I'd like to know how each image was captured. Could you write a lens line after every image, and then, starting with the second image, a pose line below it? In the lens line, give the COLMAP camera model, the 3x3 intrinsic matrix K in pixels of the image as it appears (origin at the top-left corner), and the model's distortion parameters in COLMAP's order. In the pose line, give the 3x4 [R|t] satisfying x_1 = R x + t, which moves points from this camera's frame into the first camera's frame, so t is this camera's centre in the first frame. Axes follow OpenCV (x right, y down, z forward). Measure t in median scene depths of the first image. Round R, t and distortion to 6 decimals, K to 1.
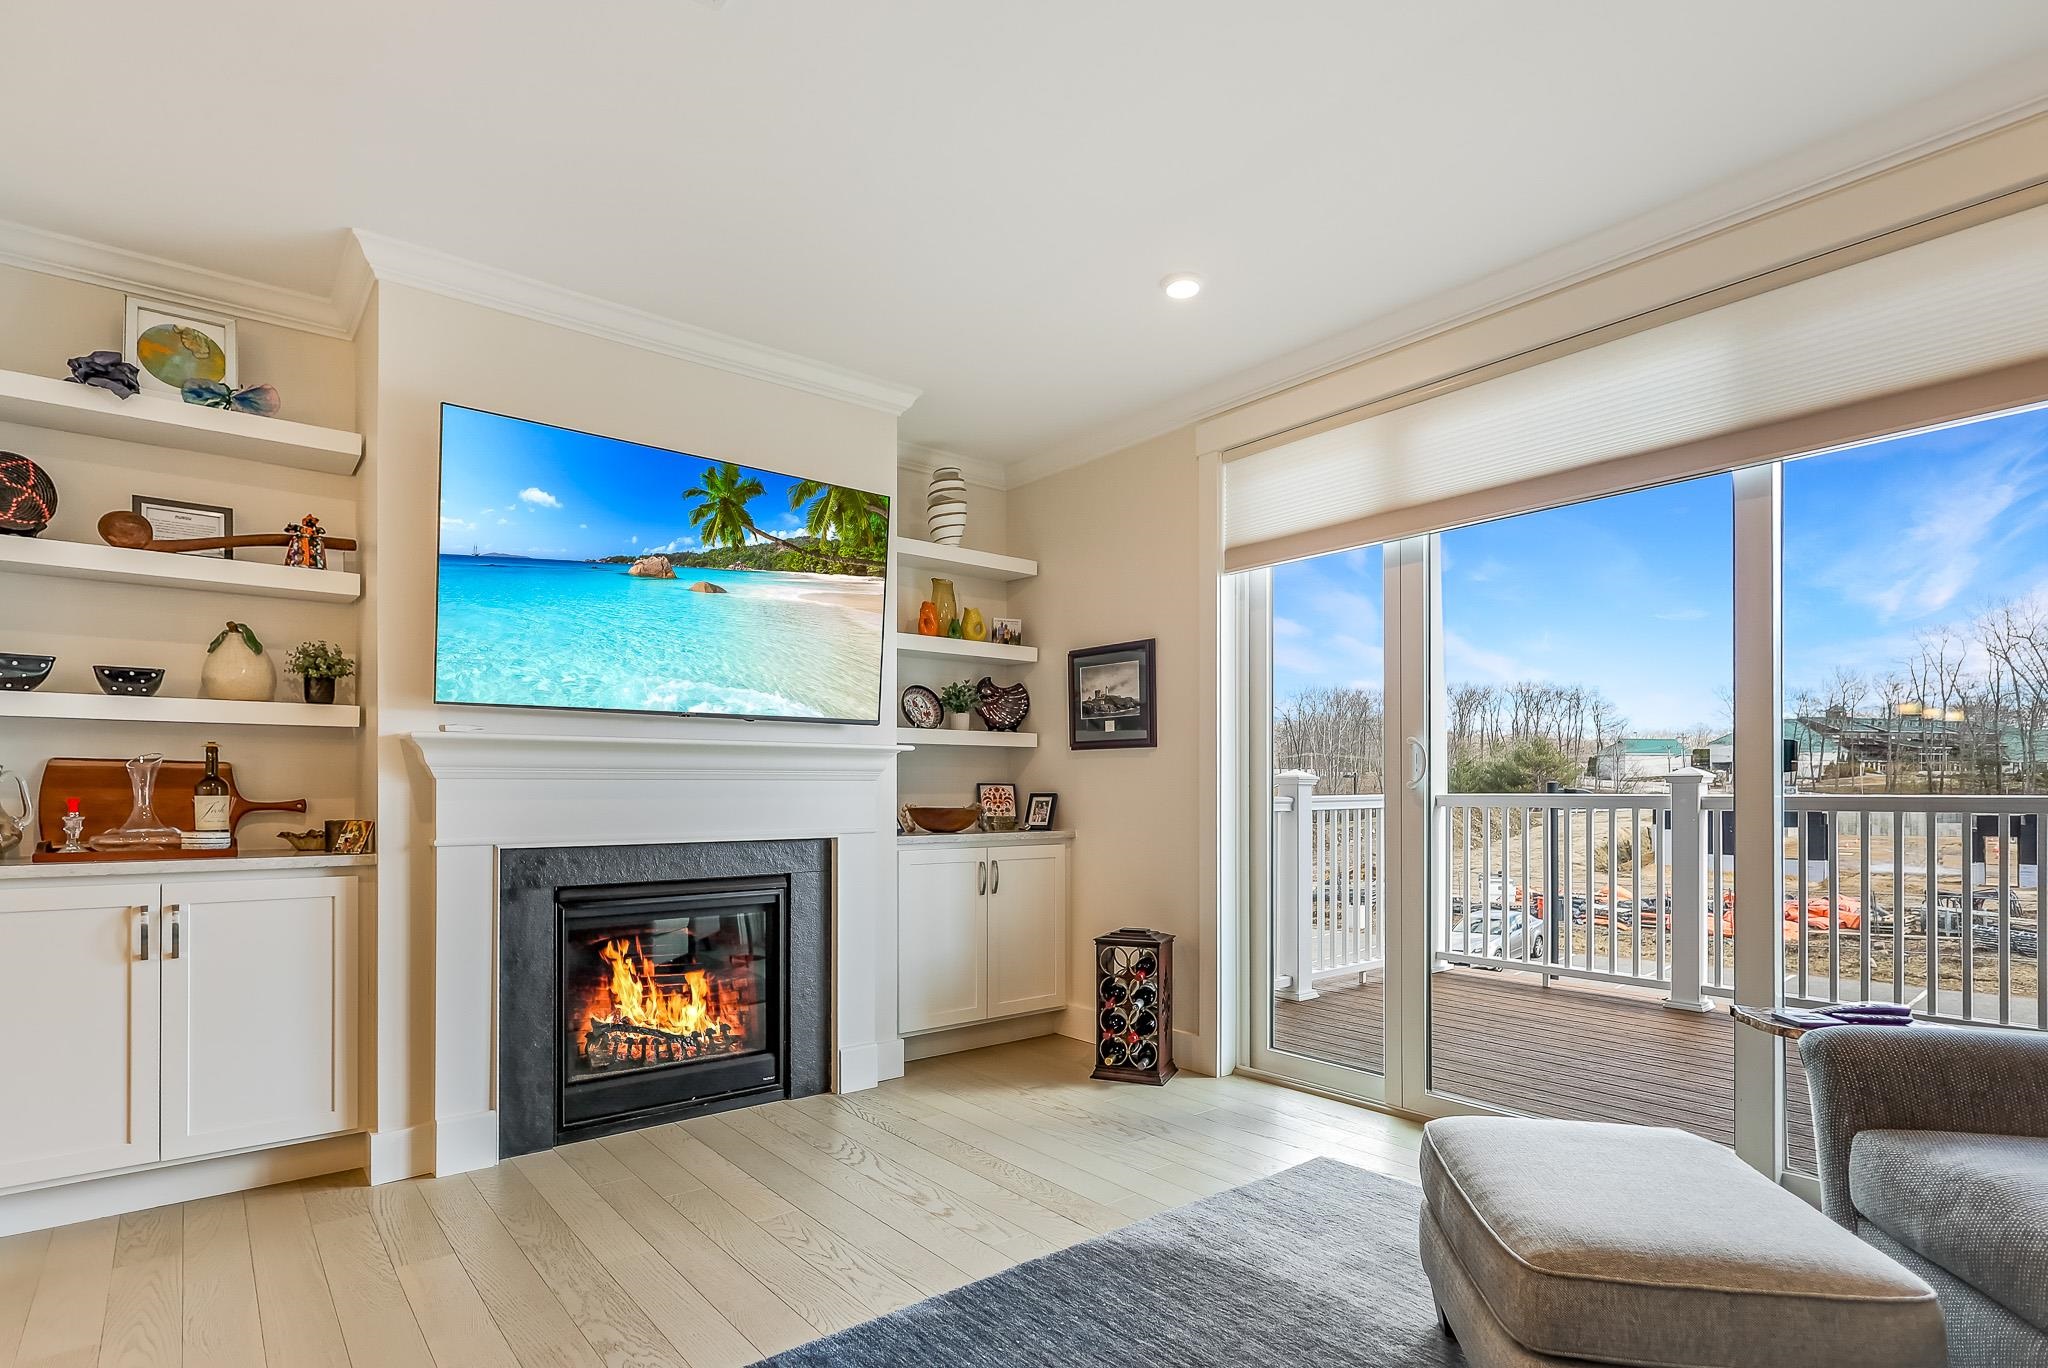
lens RADIAL K [[1032.9, 0, 1018.0], [0, 1032.9, 788.2], [0, 0, 1]] dist [0.000007, 0.000141]
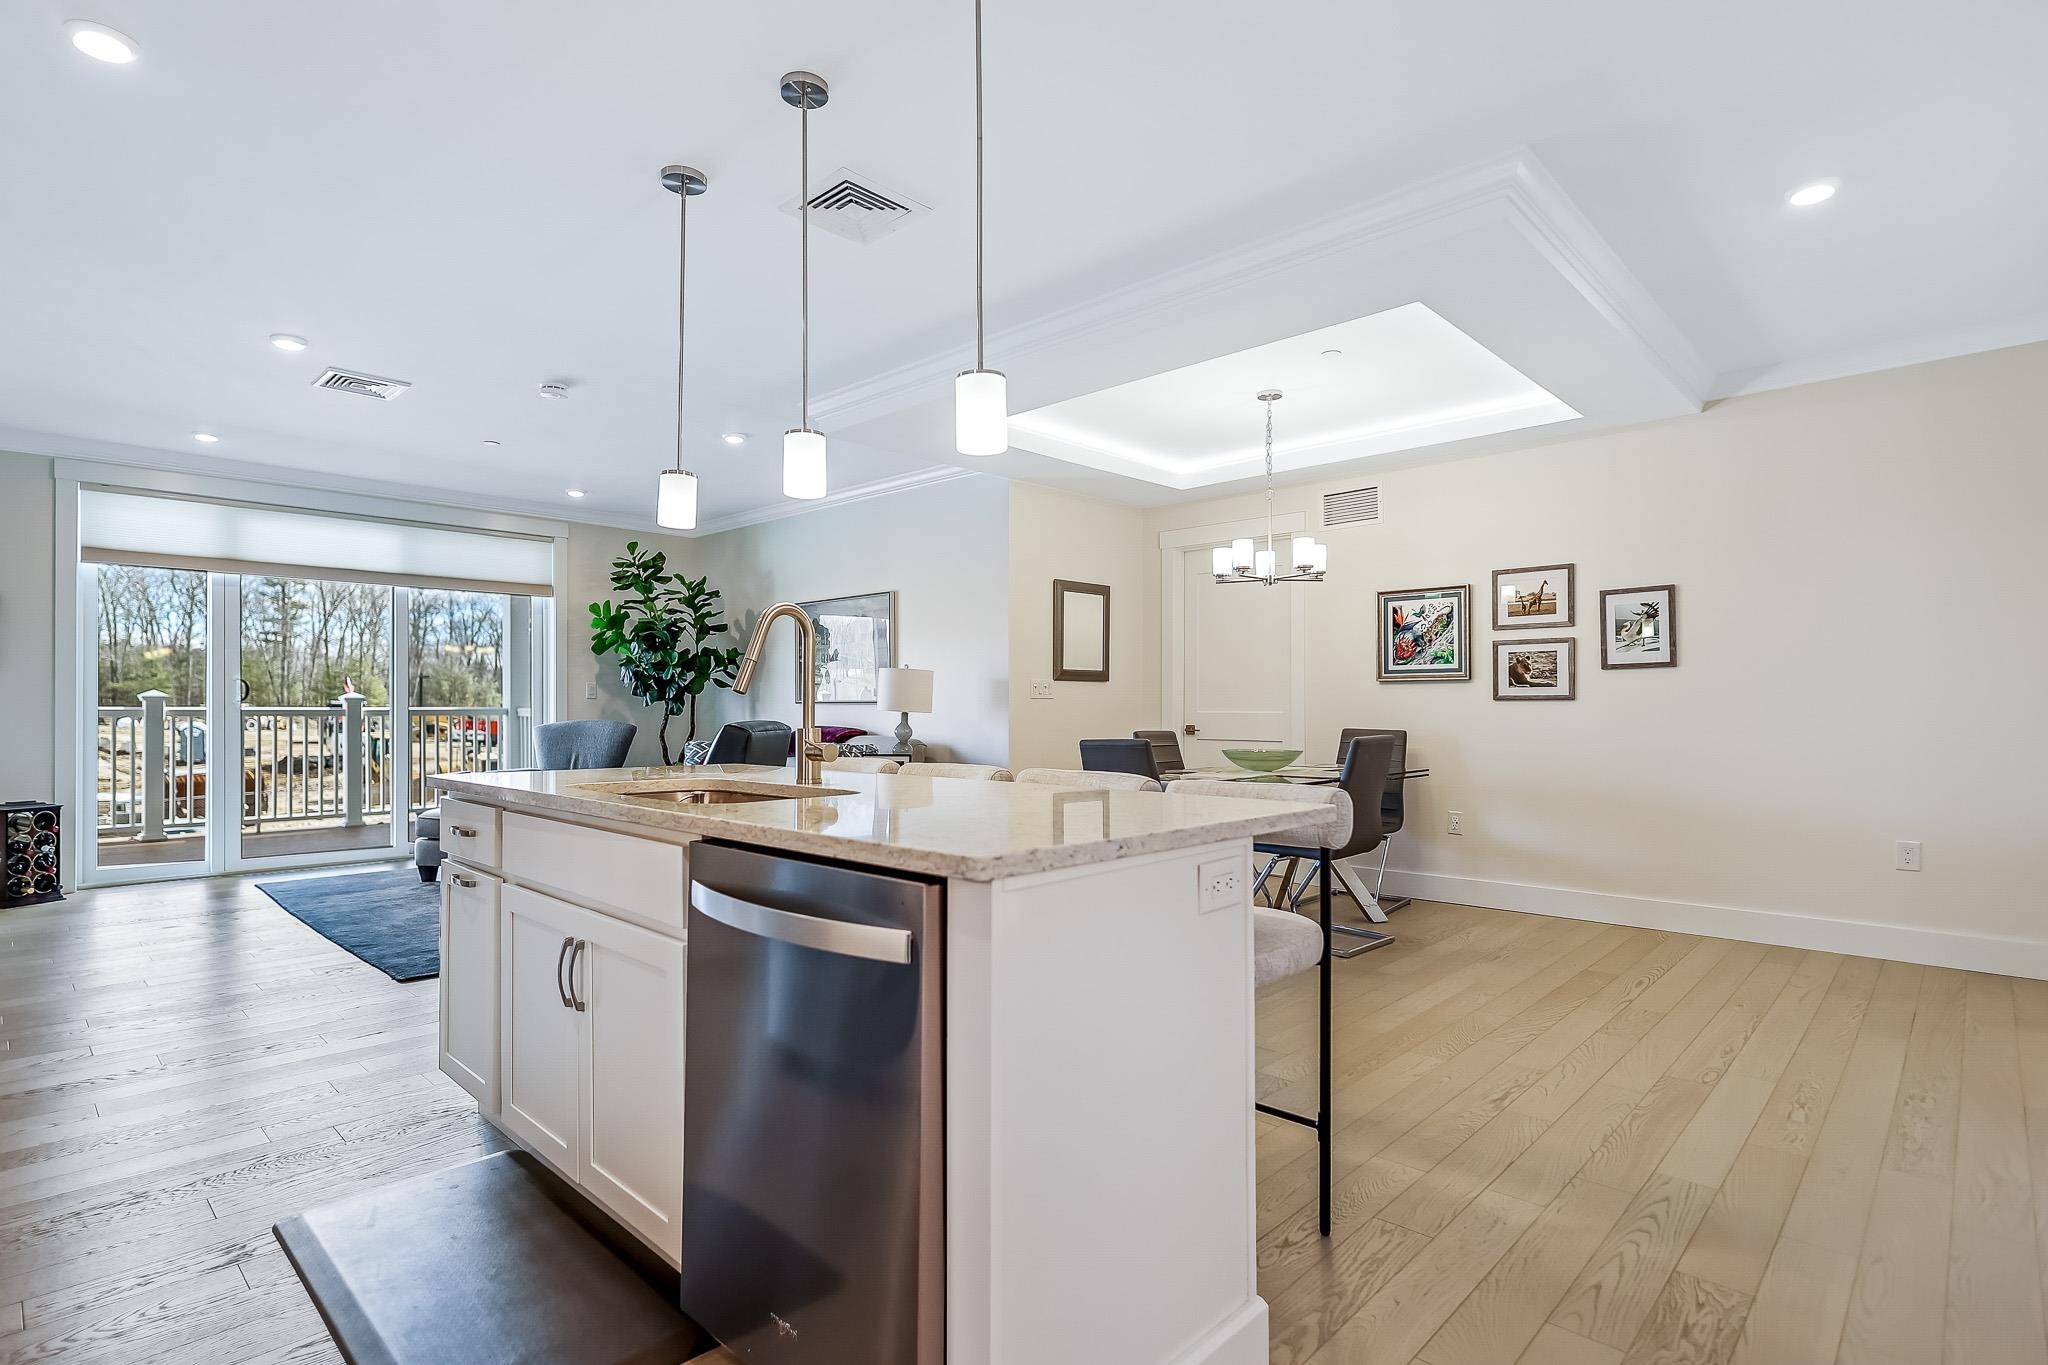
lens RADIAL K [[1019.4, 0, 1025.0], [0, 1019.4, 704.4], [0, 0, 1]] dist [-0.003333, -0.000421]
pose [[-0.130220, 0.005115, 0.991472, -1.383766], [-0.002819, 0.999981, -0.005530, 0.008529], [-0.991481, -0.003515, -0.130203, -0.187986]]
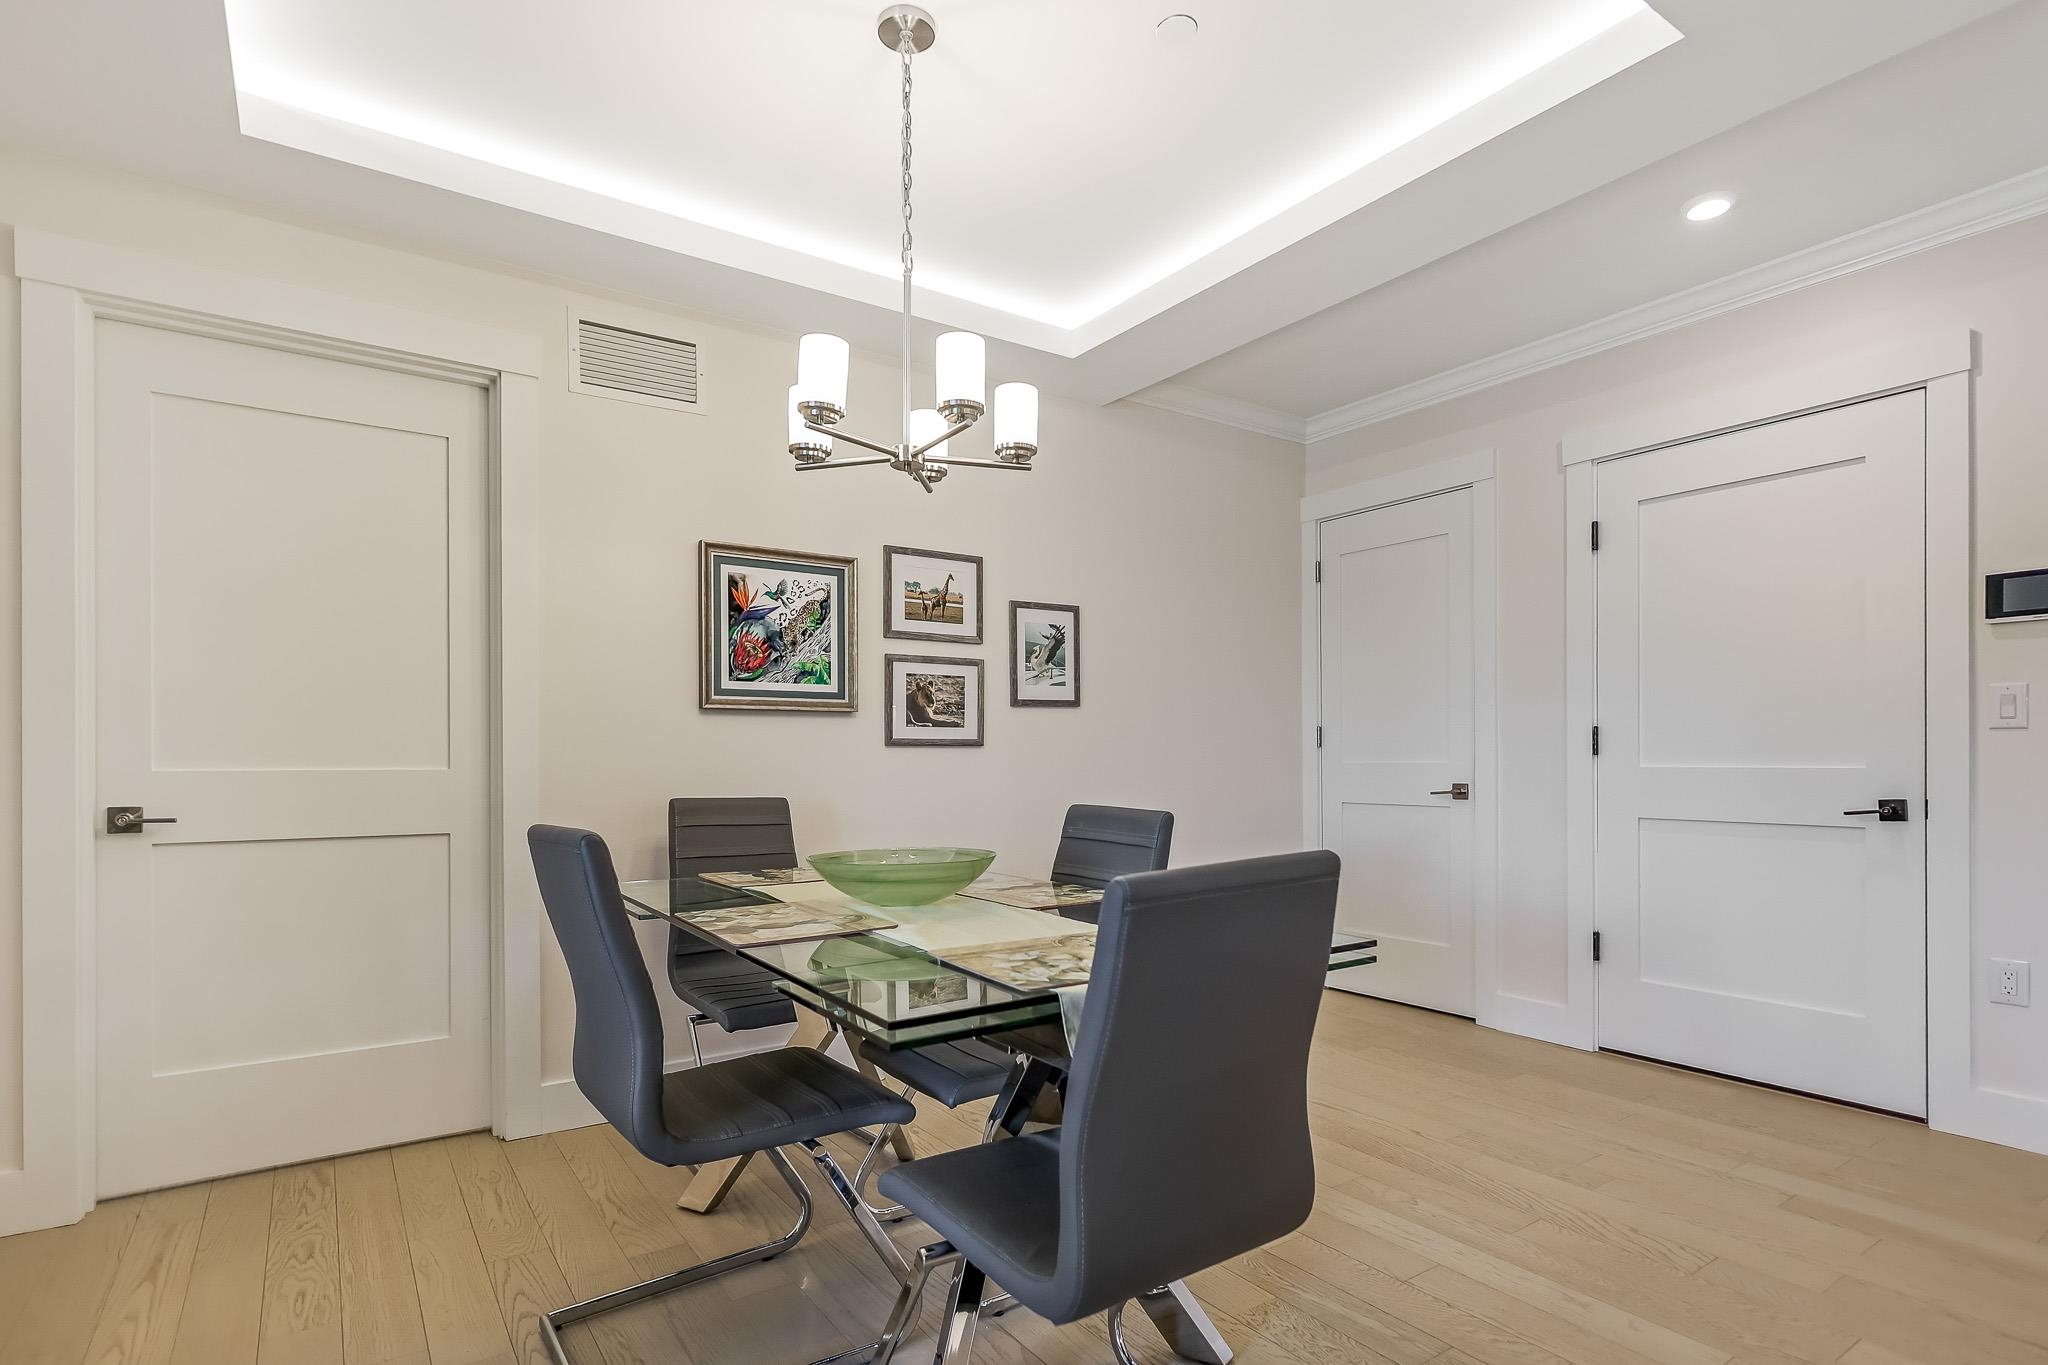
lens RADIAL K [[1021.5, 0, 1031.8], [0, 1021.5, 762.9], [0, 0, 1]] dist [0.003929, 0.000380]
pose [[-0.997110, 0.006063, 0.075725, -0.356319], [0.006016, 0.999982, -0.000847, 0.010204], [-0.075729, -0.000389, -0.997128, -0.117879]]
